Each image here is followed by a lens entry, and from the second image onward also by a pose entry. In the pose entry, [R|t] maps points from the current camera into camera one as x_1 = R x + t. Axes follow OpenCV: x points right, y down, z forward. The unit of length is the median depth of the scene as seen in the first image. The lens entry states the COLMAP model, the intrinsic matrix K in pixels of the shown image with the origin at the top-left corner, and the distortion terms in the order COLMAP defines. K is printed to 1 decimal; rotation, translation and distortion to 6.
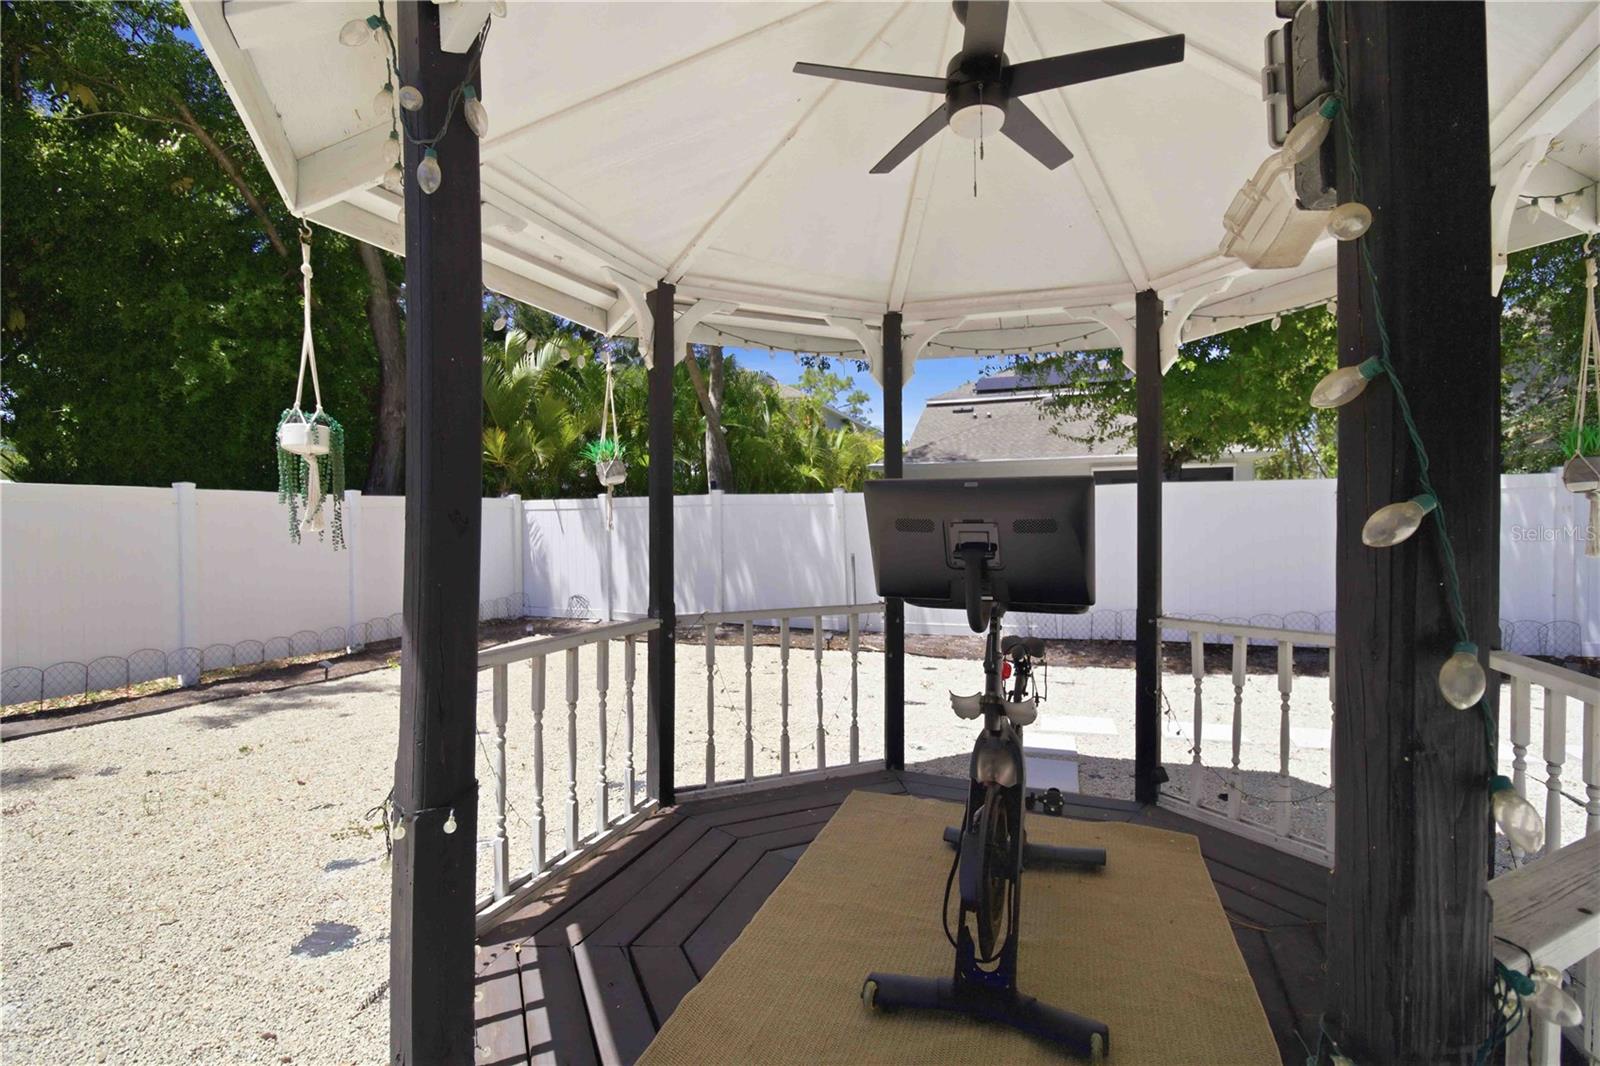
lens RADIAL K [[747.8, 0, 808.3], [0, 747.8, 524.6], [0, 0, 1]] dist [-0.002167, -0.000675]
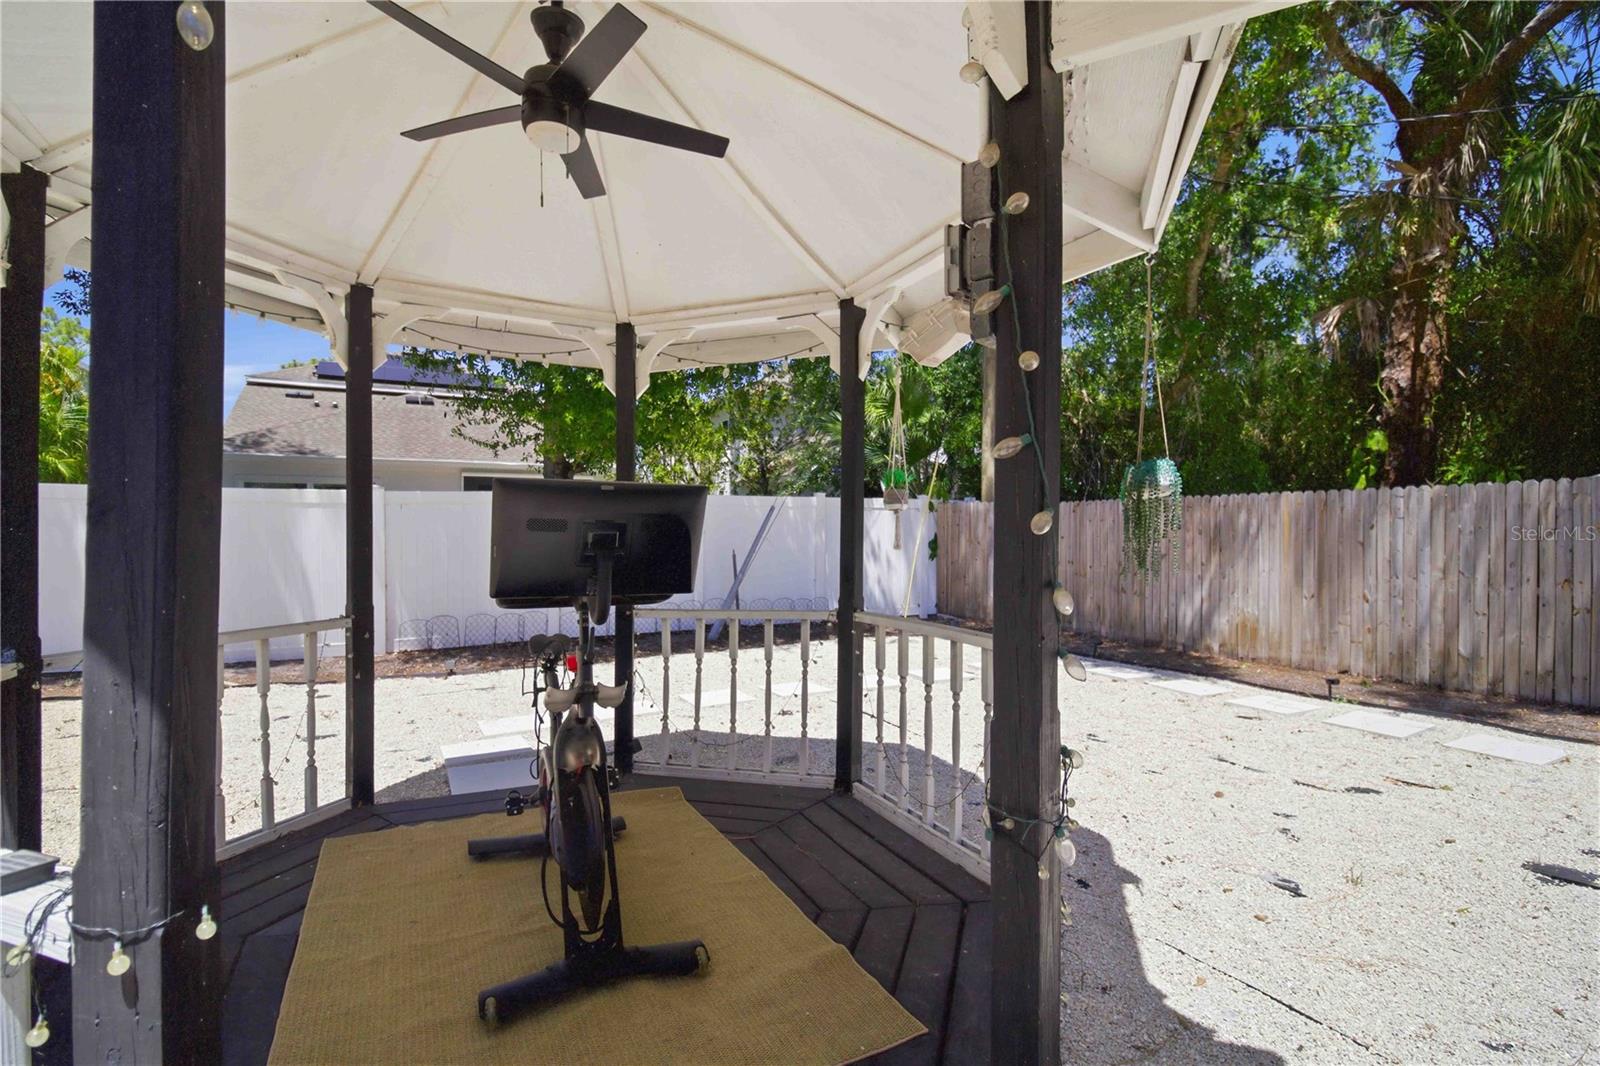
lens RADIAL K [[747.8, 0, 808.3], [0, 747.8, 524.6], [0, 0, 1]] dist [-0.002167, -0.000675]
pose [[0.676774, 0.011899, 0.736094, -0.194960], [-0.005462, 0.999923, -0.011142, 0.005489], [-0.736170, 0.003520, 0.676787, 0.024080]]
